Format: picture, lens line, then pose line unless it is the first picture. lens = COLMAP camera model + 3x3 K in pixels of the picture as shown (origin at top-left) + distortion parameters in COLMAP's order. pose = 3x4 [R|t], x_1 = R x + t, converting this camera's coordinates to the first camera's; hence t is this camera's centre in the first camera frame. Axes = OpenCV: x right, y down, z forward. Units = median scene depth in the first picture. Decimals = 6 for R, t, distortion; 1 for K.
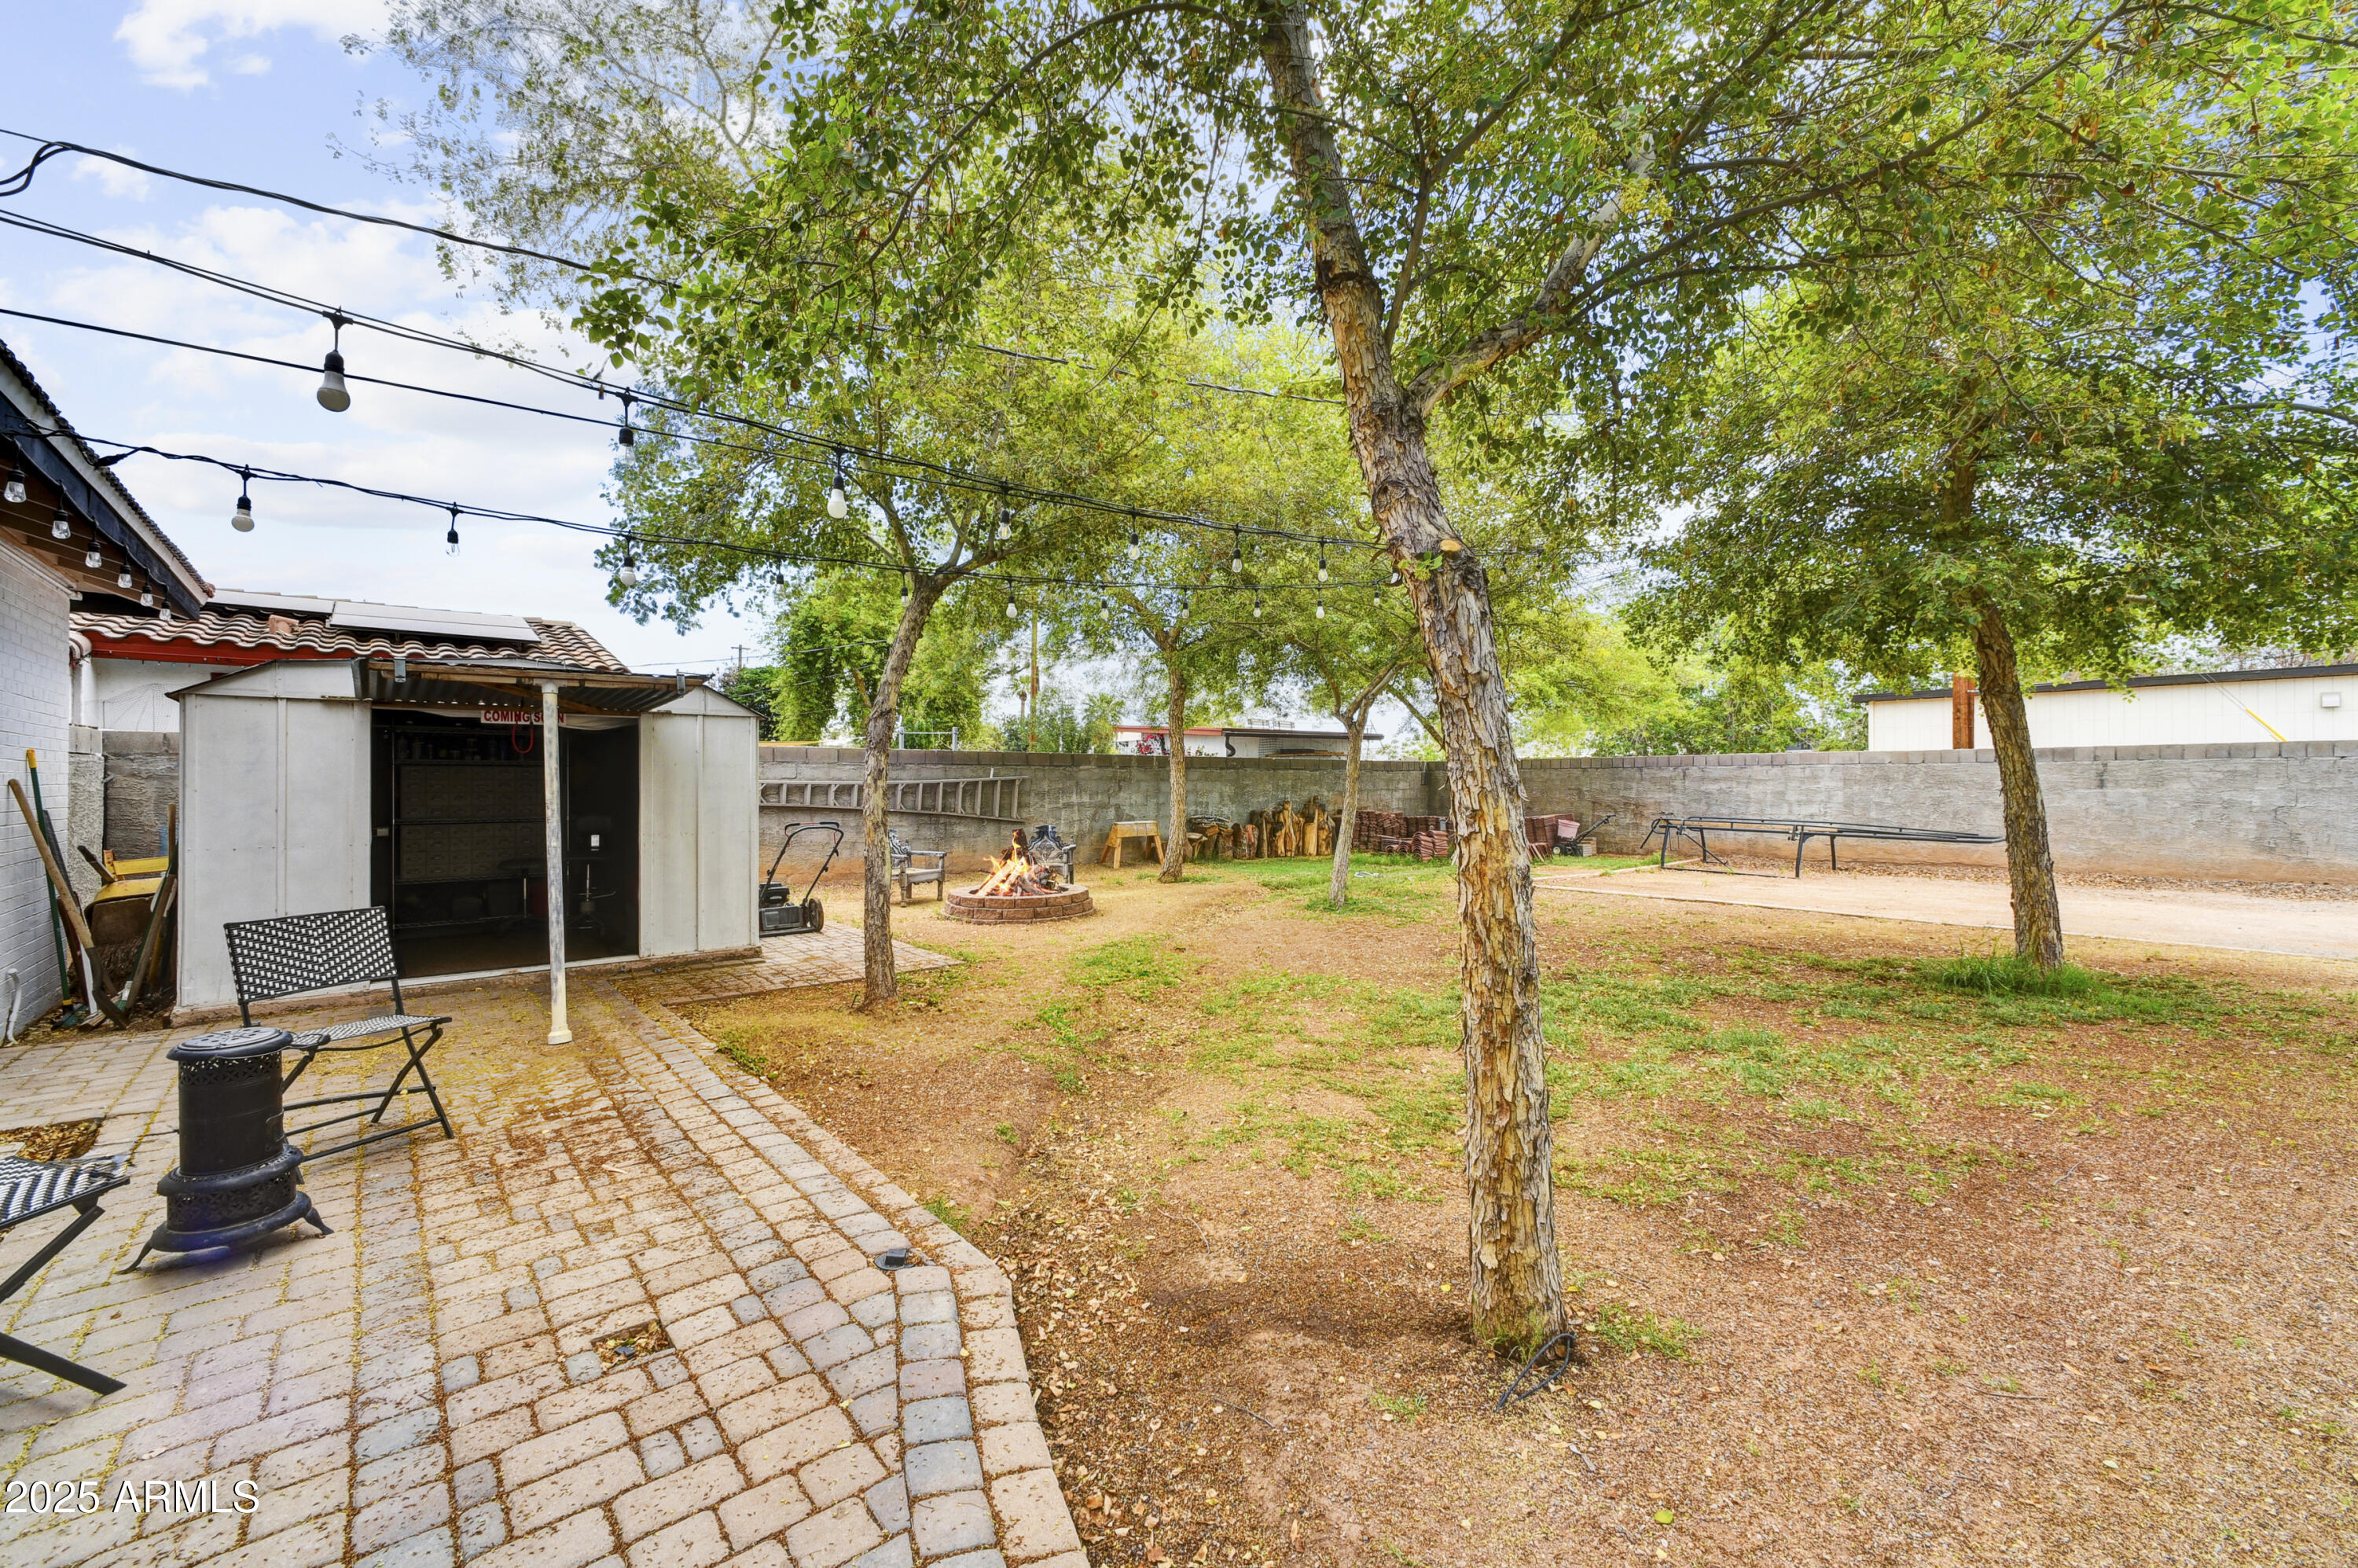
lens RADIAL K [[943.7, 0, 1179.4], [0, 943.7, 781.7], [0, 0, 1]] dist [0.001819, 0.000147]
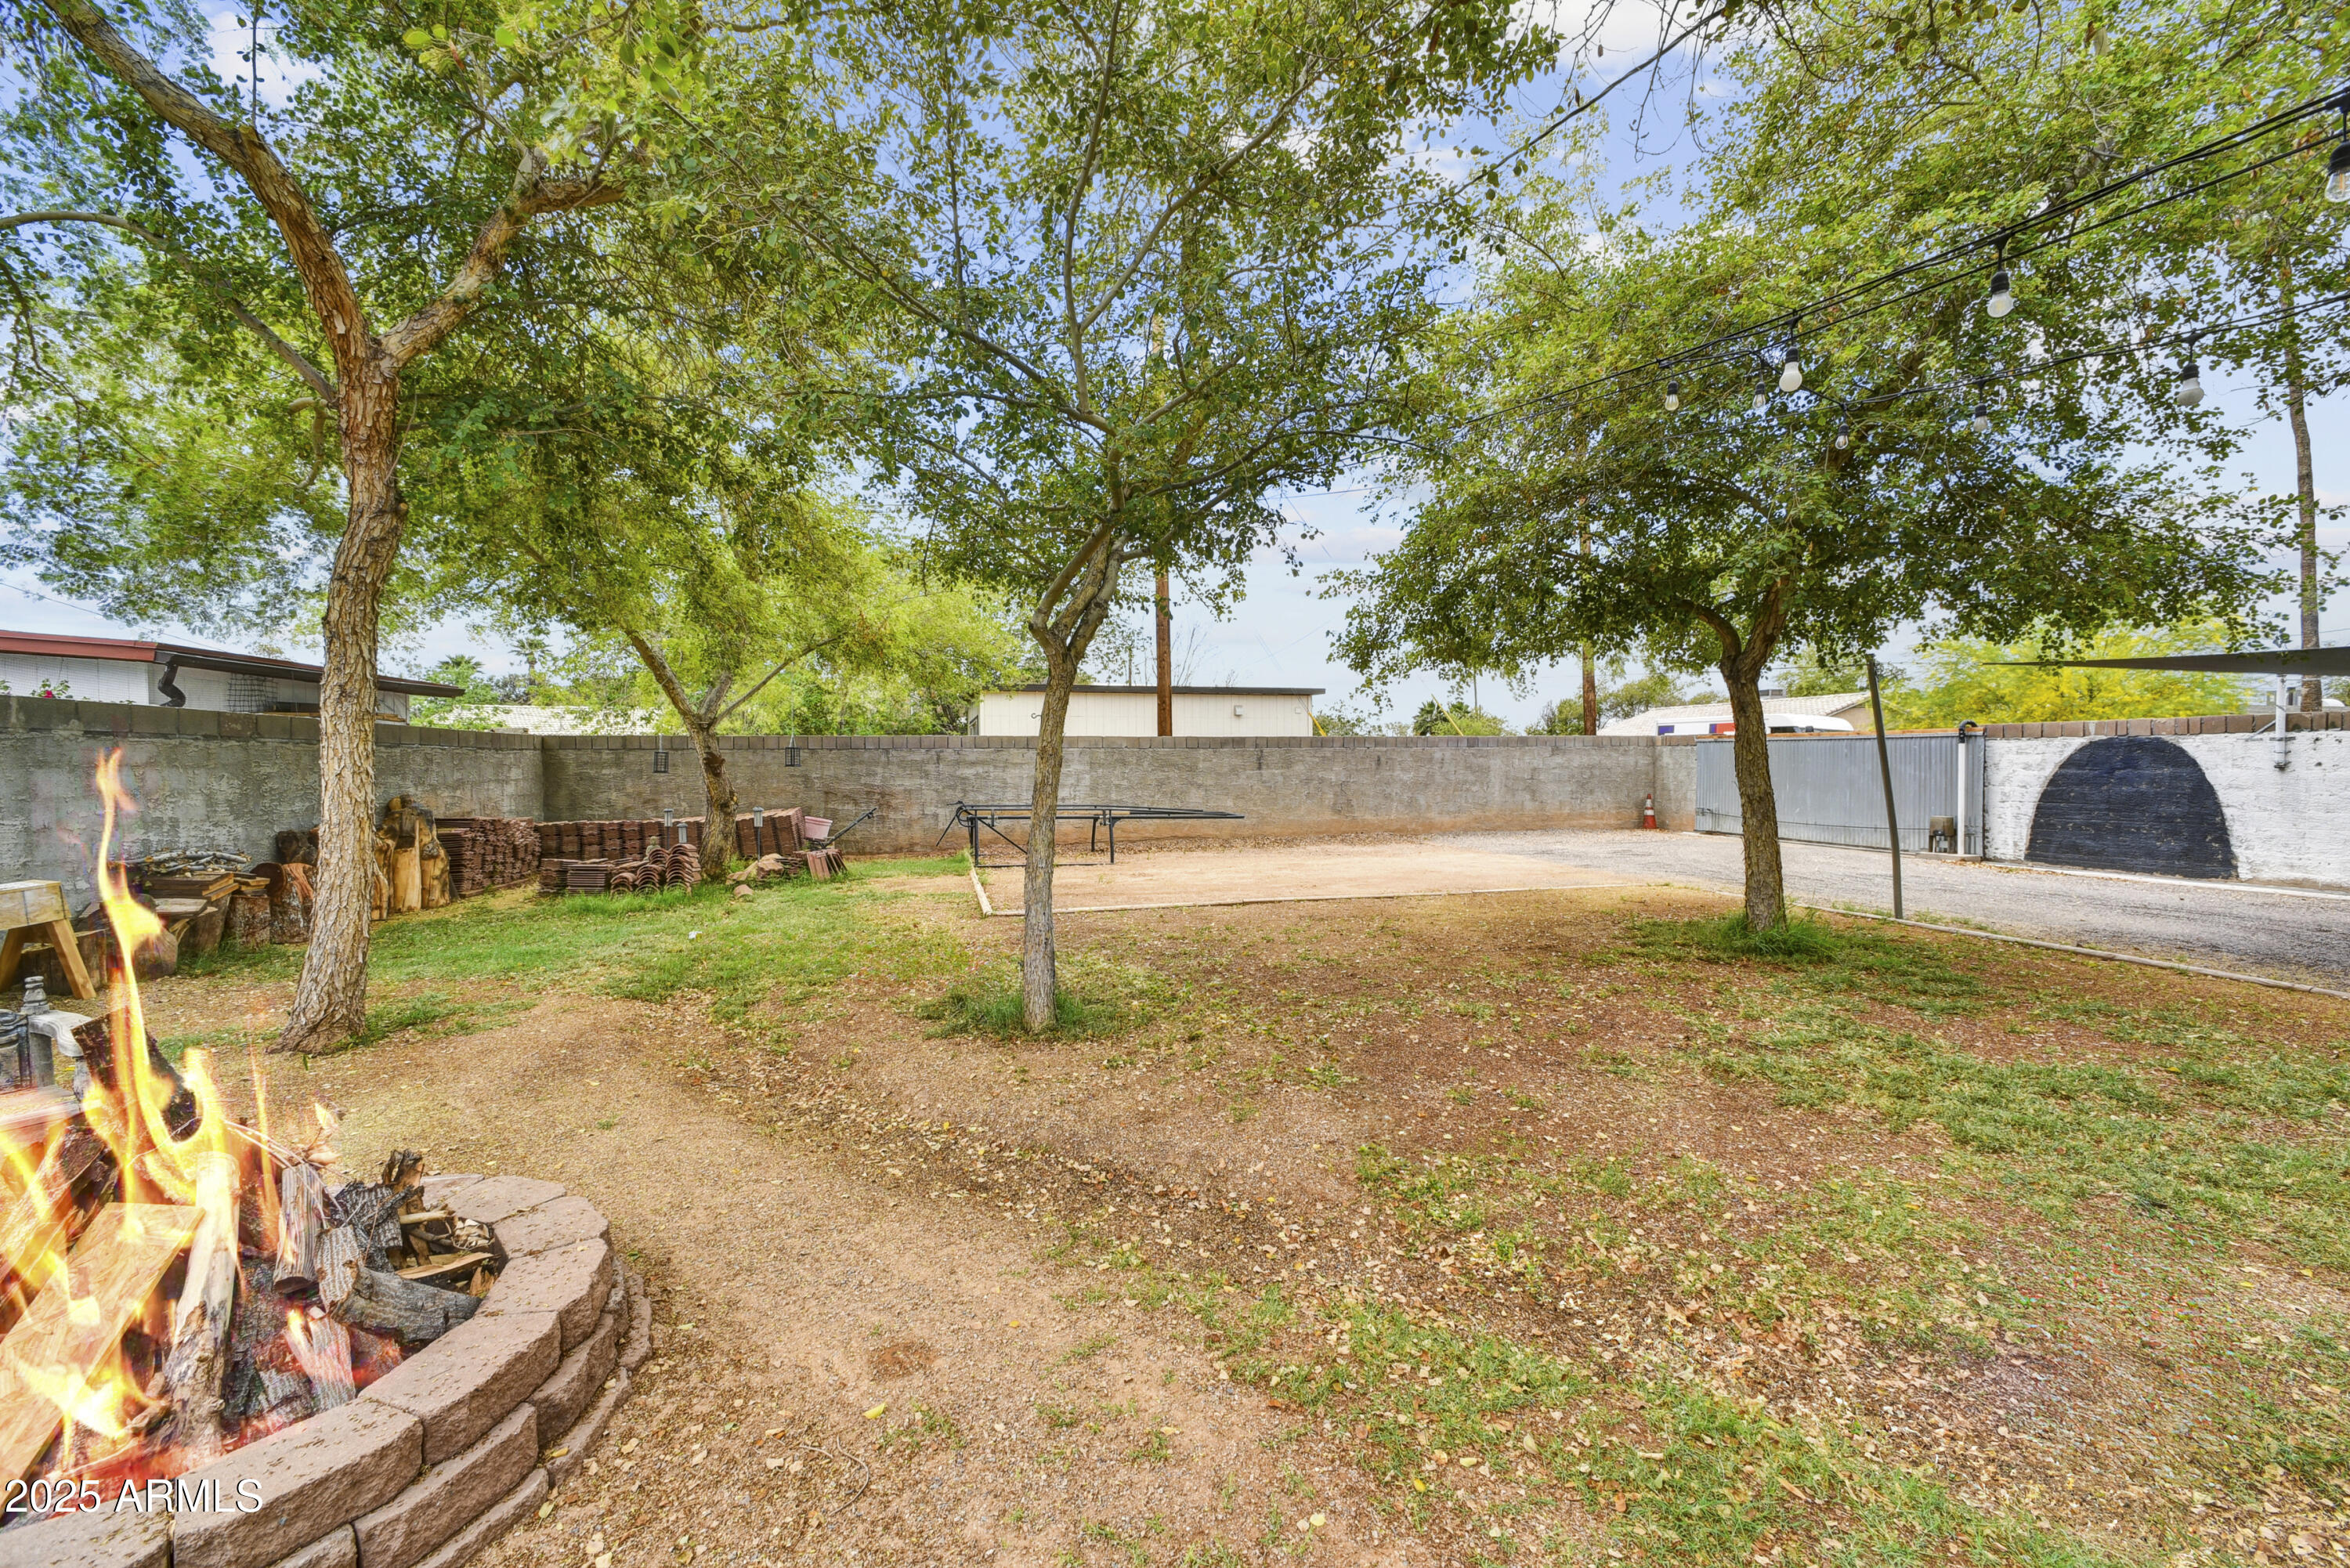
lens RADIAL K [[923.8, 0, 1174.3], [0, 923.8, 773.2], [0, 0, 1]] dist [0.001171, 0.000050]
pose [[0.433954, -0.009239, 0.900888, -0.188339], [0.007530, 0.999950, 0.006627, 0.003886], [-0.900904, 0.003908, 0.434002, 0.575728]]
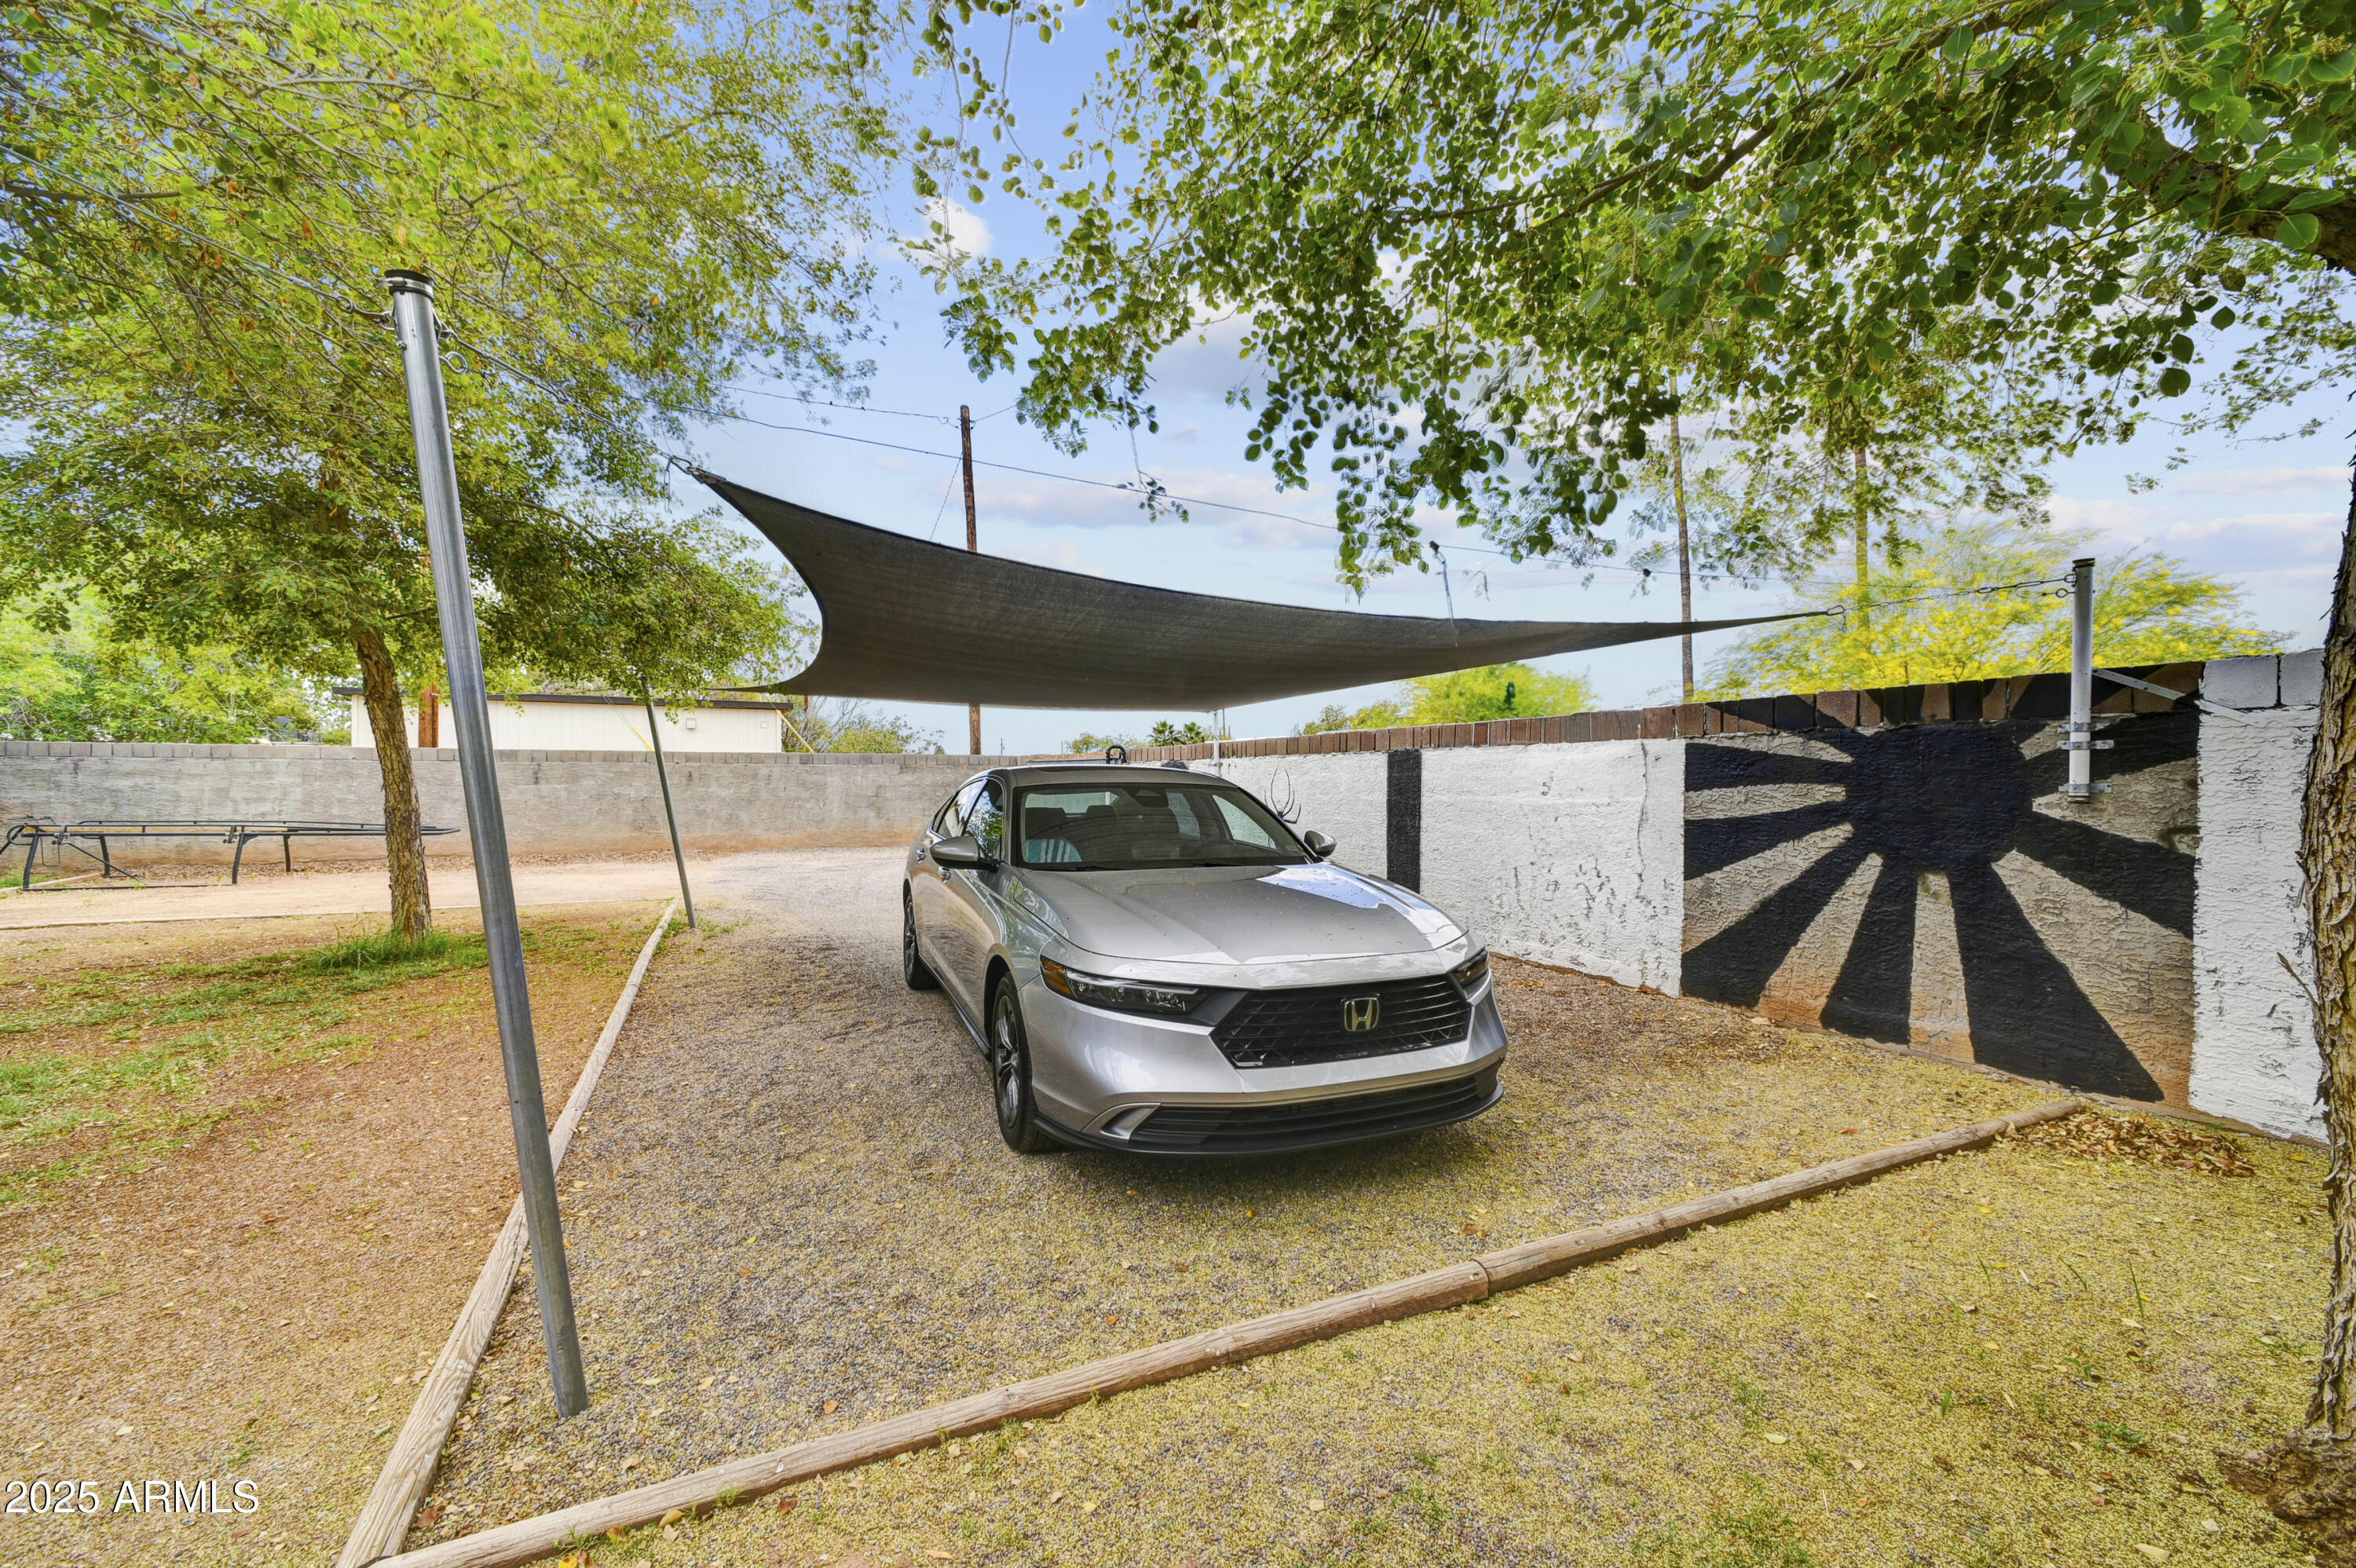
lens RADIAL K [[942.8, 0, 1183.9], [0, 942.8, 788.9], [0, 0, 1]] dist [0.001819, 0.000147]
pose [[0.247892, -0.004211, 0.968778, 0.013164], [-0.006008, 0.999965, 0.005884, 0.000577], [-0.968769, -0.007279, 0.247858, -0.100865]]
